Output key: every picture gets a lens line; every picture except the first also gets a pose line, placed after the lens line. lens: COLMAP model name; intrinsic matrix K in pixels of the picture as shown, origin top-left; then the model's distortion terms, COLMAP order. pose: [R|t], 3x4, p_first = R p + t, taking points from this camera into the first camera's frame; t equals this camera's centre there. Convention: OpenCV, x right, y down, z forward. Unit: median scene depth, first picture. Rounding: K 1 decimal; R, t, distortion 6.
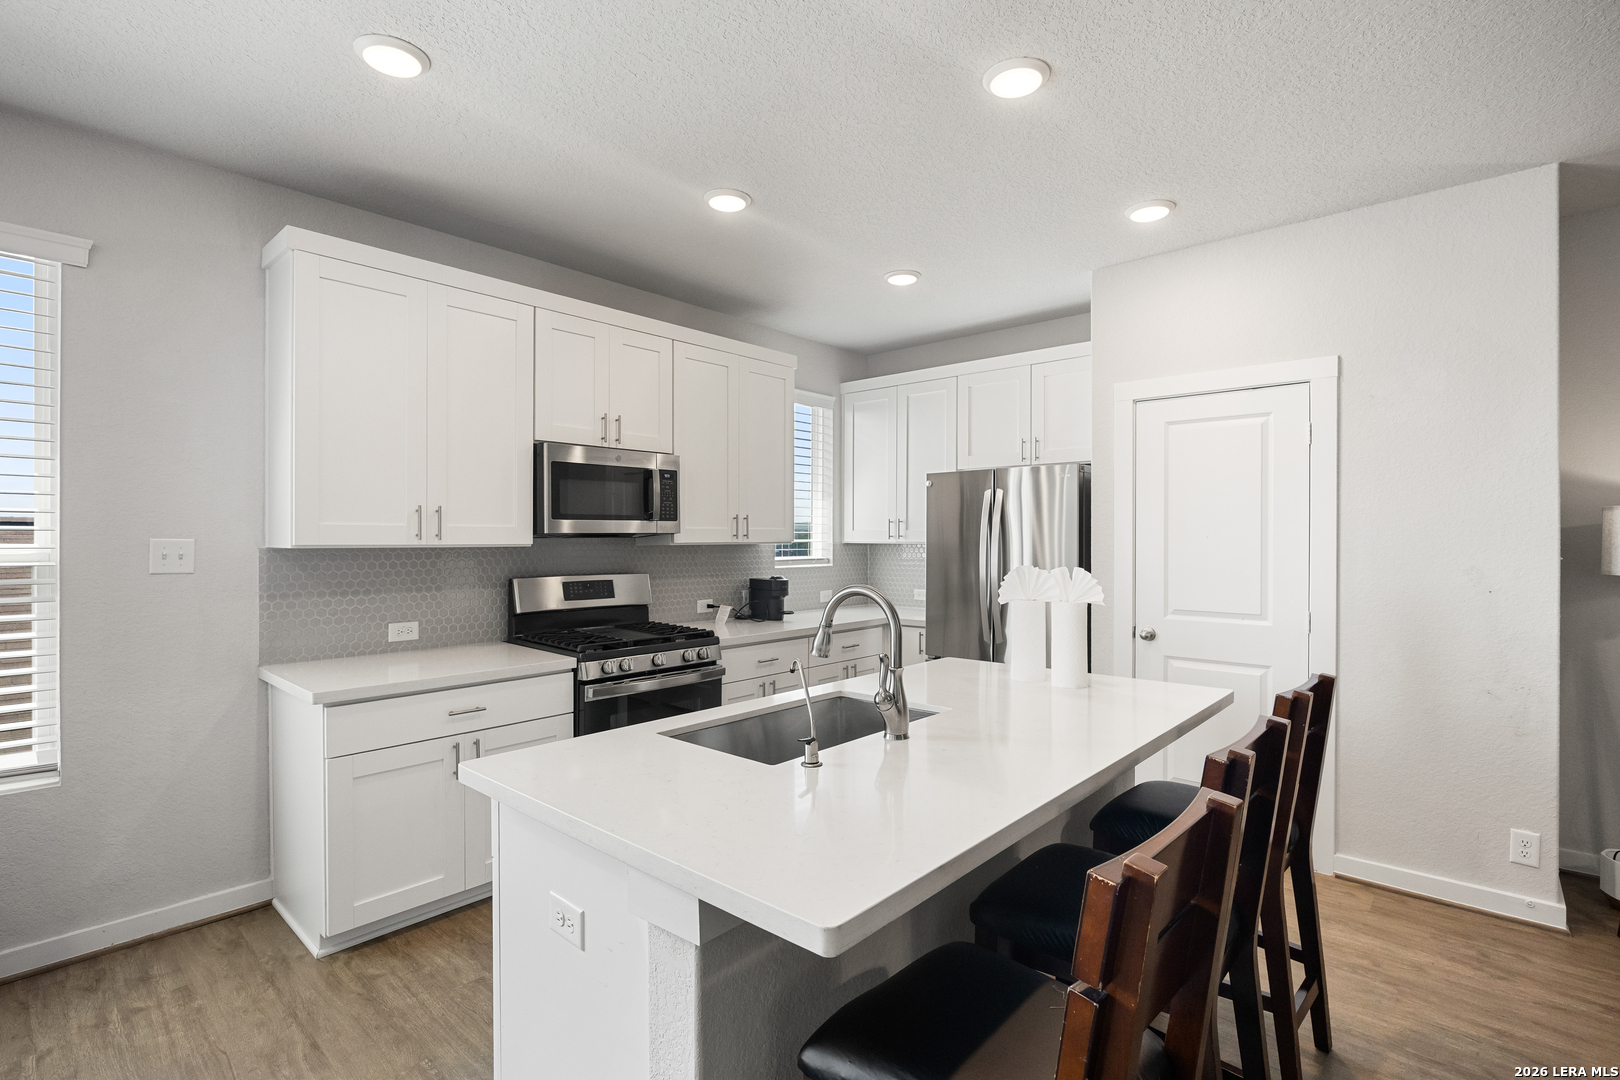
lens RADIAL K [[763.3, 0, 816.7], [0, 763.3, 535.2], [0, 0, 1]] dist [-0.009417, -0.000033]
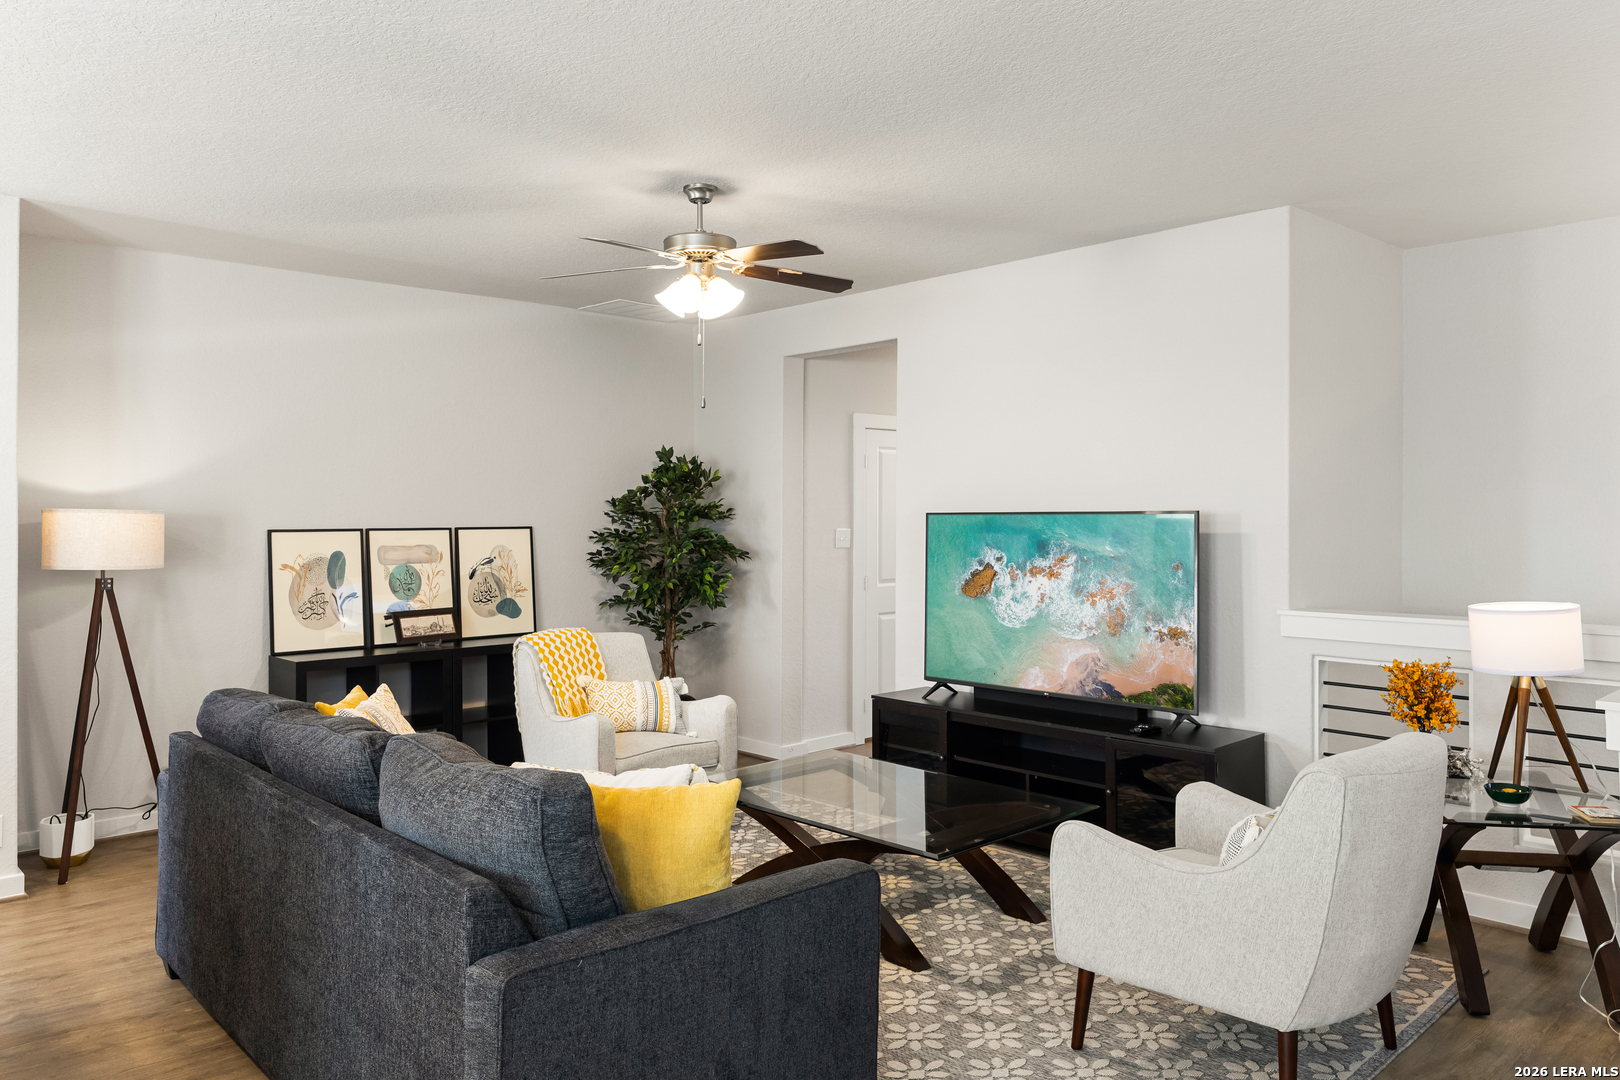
lens RADIAL K [[1133.7, 0, 809.1], [0, 1133.7, 504.8], [0, 0, 1]] dist [-0.014153, 0.004395]
pose [[0.088937, 0.009581, 0.995991, -0.407228], [0.004722, 0.999938, -0.010041, -0.017159], [-0.996026, 0.005596, 0.088886, -0.215272]]
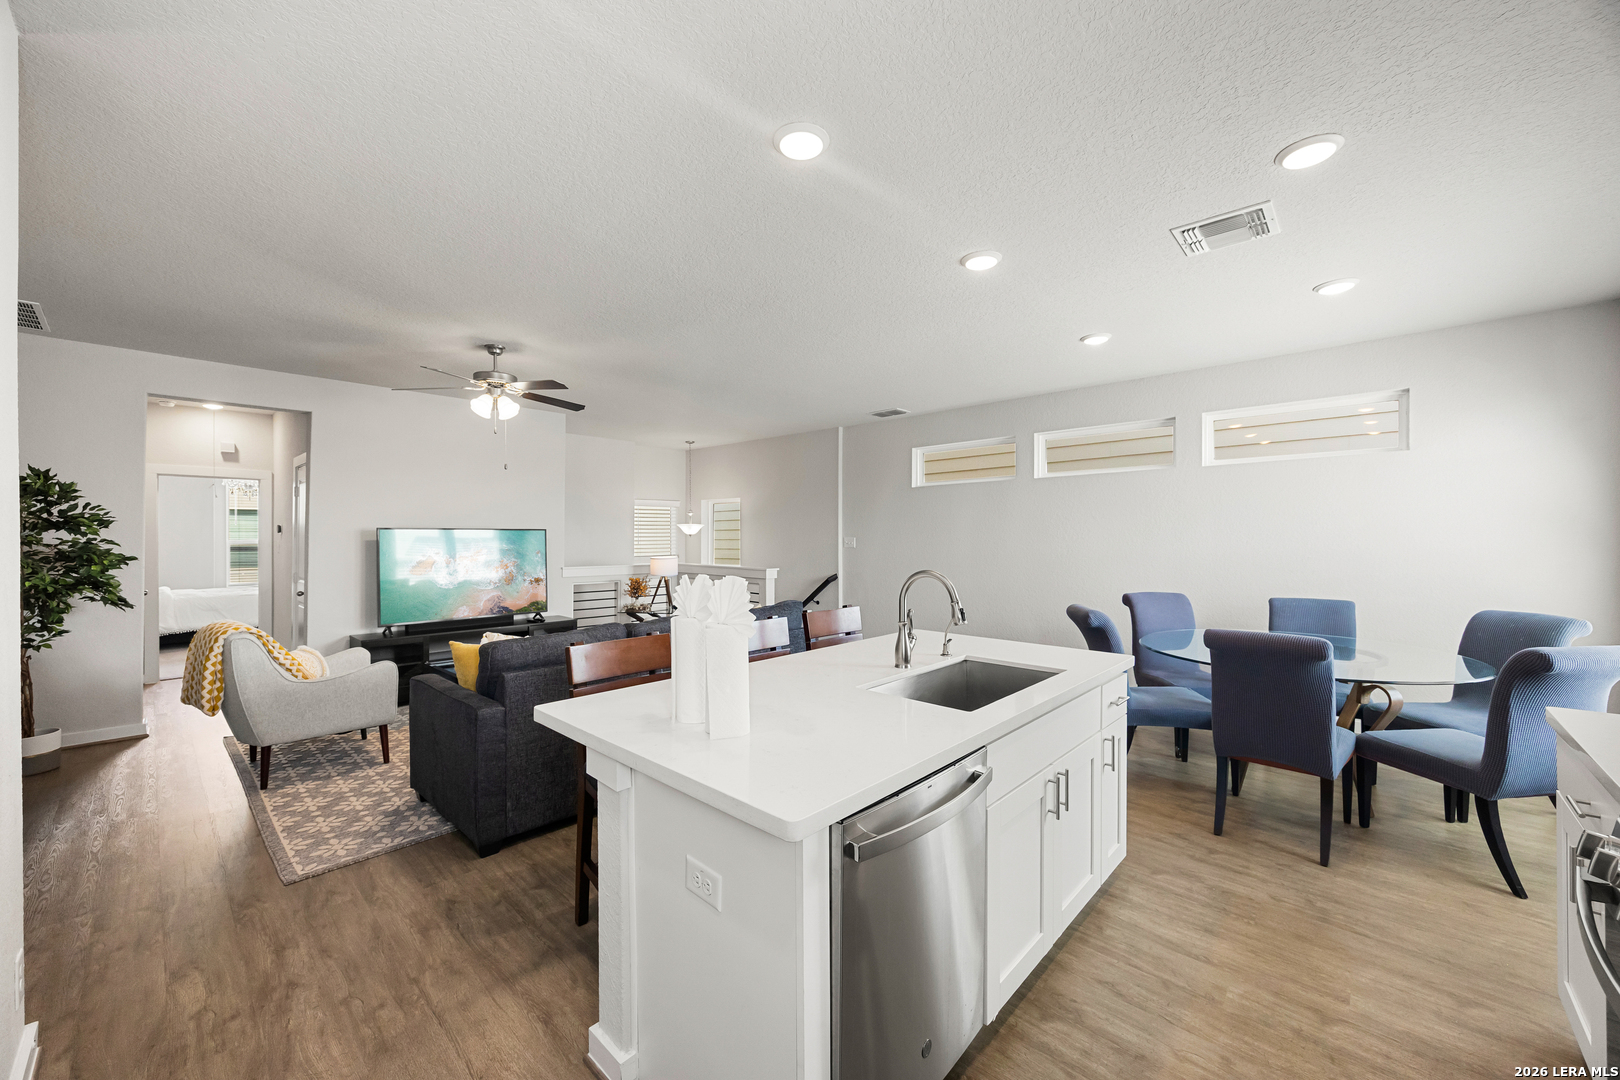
lens RADIAL K [[623.3, 0, 808.3], [0, 623.3, 540.1], [0, 0, 1]] dist [-0.001944, -0.000410]
pose [[-0.999697, 0.001532, 0.024563, 0.140996], [0.001666, 0.999984, 0.005418, 0.001185], [-0.024555, 0.005457, -0.999684, 1.200939]]
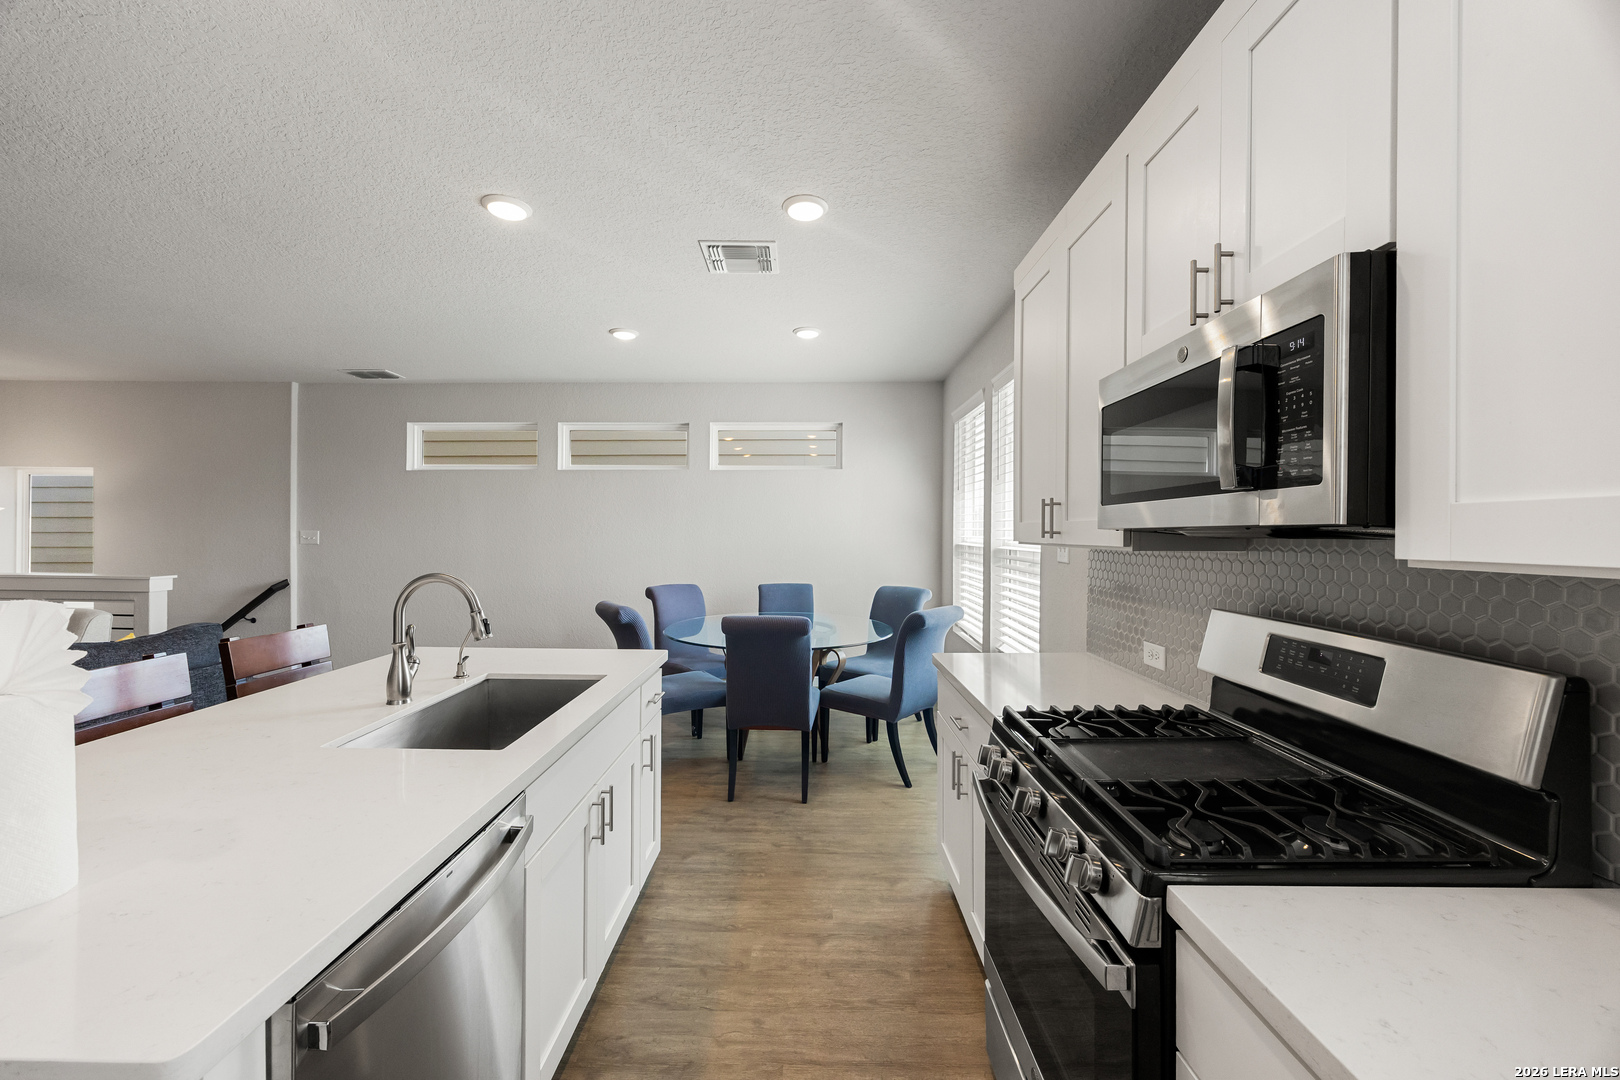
lens RADIAL K [[623.3, 0, 804.4], [0, 623.3, 537.0], [0, 0, 1]] dist [-0.001944, -0.000410]
pose [[-0.756076, -0.000873, -0.654483, 0.138238], [-0.006673, 0.999957, 0.006375, 0.001739], [0.654450, 0.009187, -0.756050, 1.127584]]
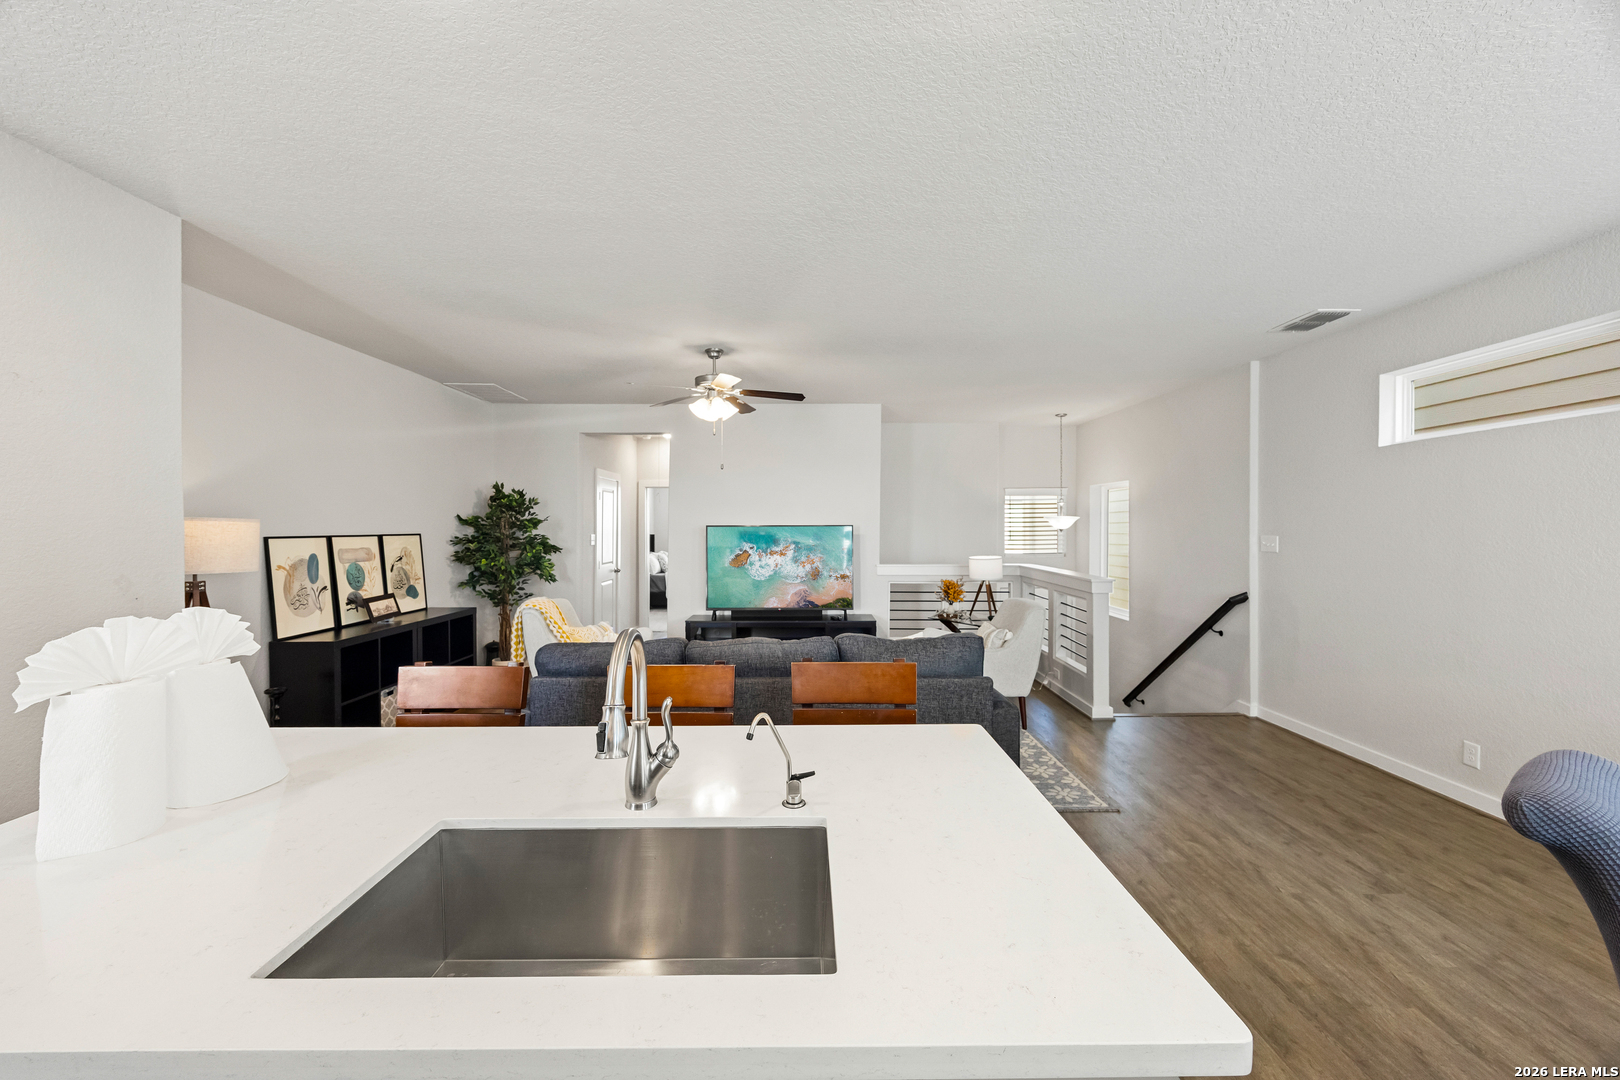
lens RADIAL K [[623.3, 0, 806.2], [0, 623.3, 528.4], [0, 0, 1]] dist [-0.001944, -0.000410]
pose [[-0.667009, -0.000414, 0.745050, -0.269360], [0.001931, 0.999996, 0.002284, -0.016054], [-0.745048, 0.002962, -0.667005, 0.699592]]
